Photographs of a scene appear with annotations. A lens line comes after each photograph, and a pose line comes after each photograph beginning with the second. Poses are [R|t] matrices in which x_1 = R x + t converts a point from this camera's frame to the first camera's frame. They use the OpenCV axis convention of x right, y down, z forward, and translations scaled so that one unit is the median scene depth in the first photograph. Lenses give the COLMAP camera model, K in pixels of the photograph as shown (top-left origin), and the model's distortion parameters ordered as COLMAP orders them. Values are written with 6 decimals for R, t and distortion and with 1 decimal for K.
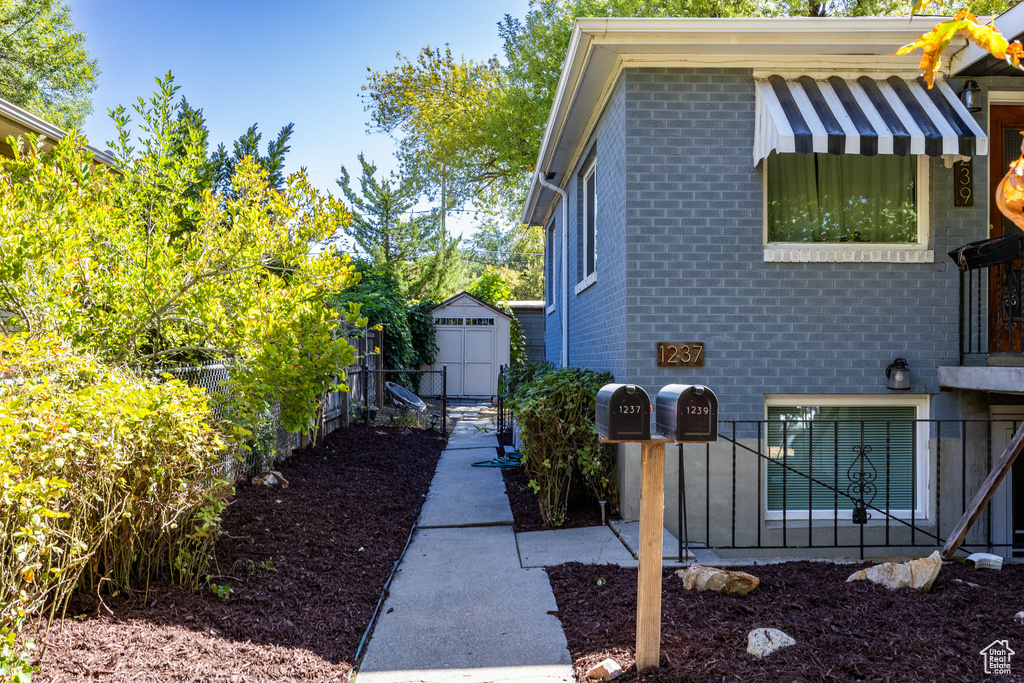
lens RADIAL K [[922.5, 0, 512.3], [0, 922.5, 342.2], [0, 0, 1]] dist [-0.017978, -0.004429]
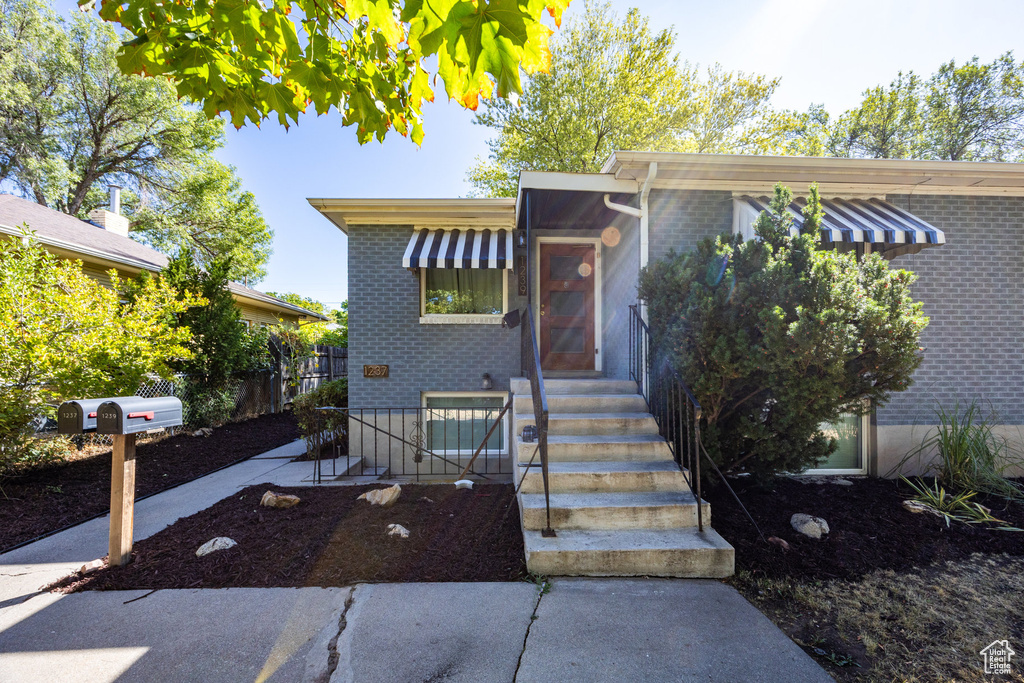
lens RADIAL K [[409.6, 0, 516.1], [0, 409.6, 355.4], [0, 0, 1]] dist [-0.000235, -0.000165]
pose [[0.999867, -0.001224, 0.016257, 0.464202], [0.001370, 0.999959, -0.008987, -0.011792], [-0.016245, 0.009008, 0.999827, 0.126676]]
